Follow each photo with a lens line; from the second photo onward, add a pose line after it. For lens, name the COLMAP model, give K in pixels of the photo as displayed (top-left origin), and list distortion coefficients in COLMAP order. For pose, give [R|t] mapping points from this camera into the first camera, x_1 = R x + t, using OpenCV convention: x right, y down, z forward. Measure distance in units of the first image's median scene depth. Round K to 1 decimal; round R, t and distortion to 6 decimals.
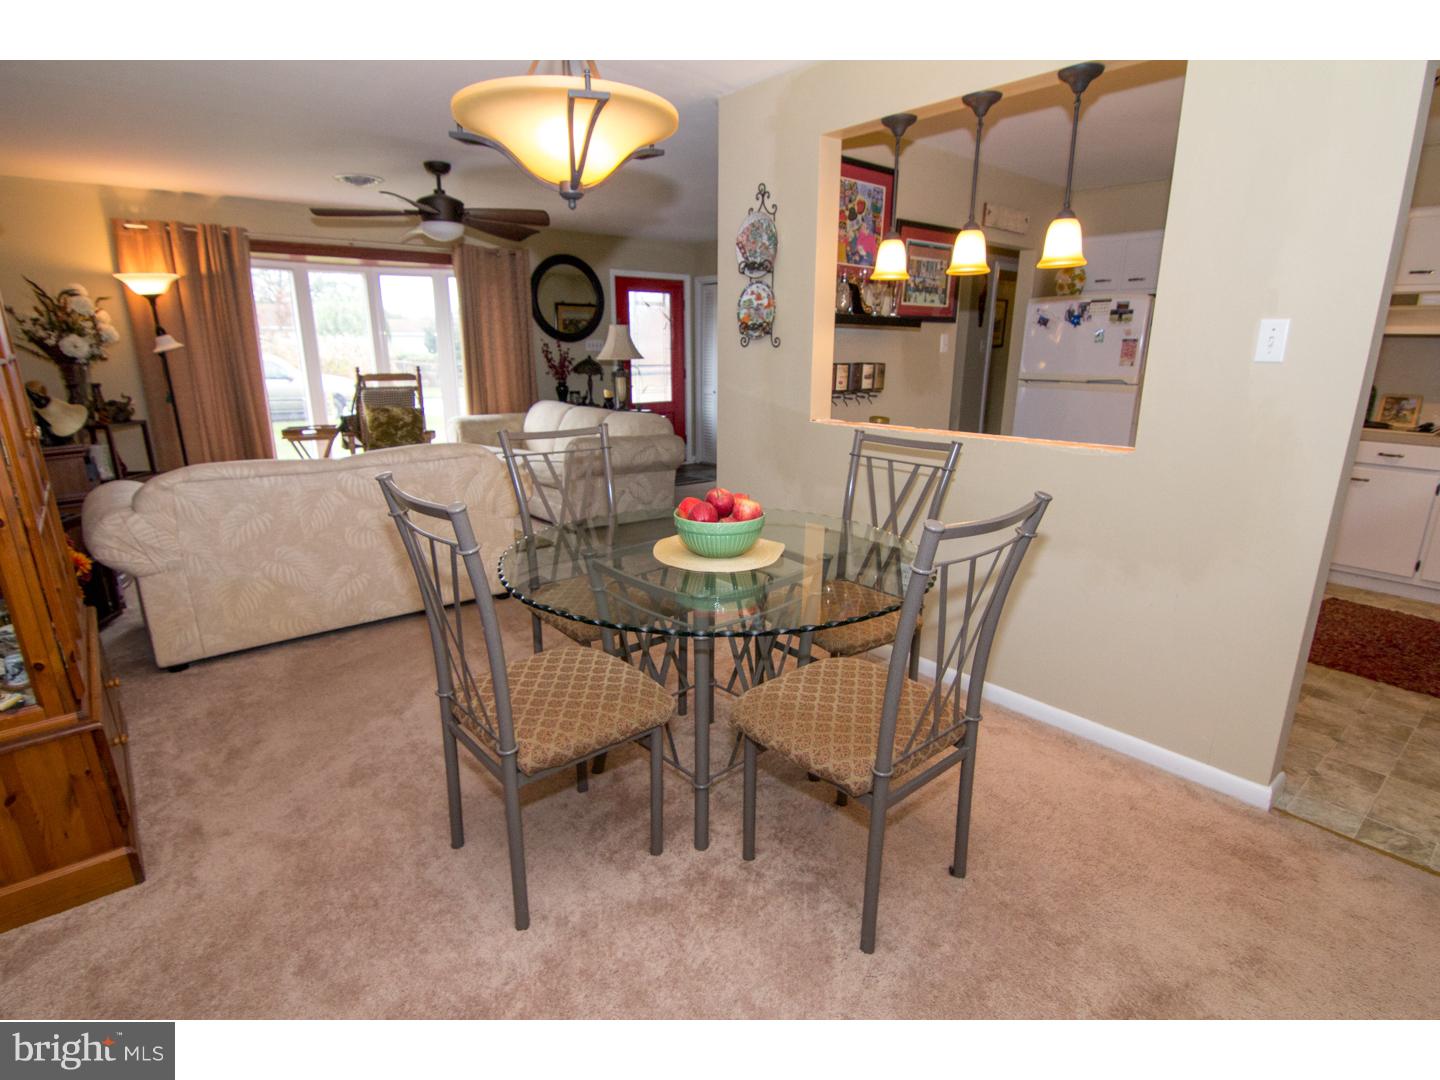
lens RADIAL K [[735.5, 0, 721.4], [0, 735.5, 551.8], [0, 0, 1]] dist [-0.009626, -0.001910]
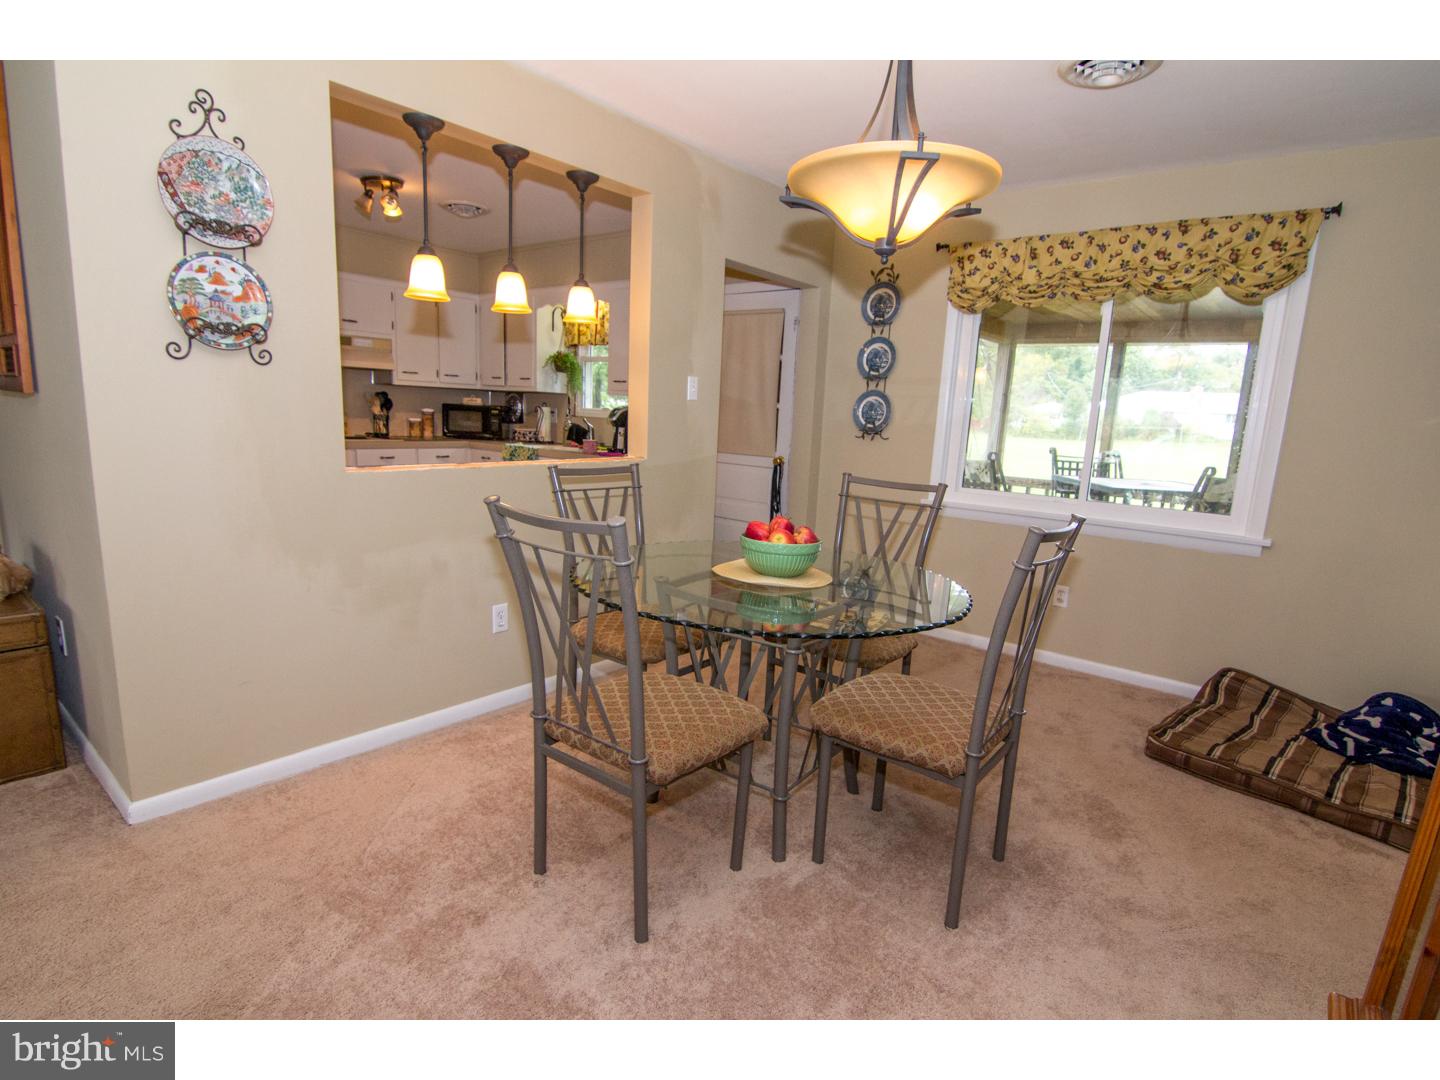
lens RADIAL K [[735.5, 0, 725.2], [0, 735.5, 542.5], [0, 0, 1]] dist [-0.009626, -0.001910]
pose [[-0.187603, -0.203941, 0.960840, -0.660171], [0.202348, 0.949202, 0.240979, -0.209128], [-0.961177, 0.239632, -0.136806, 0.757683]]
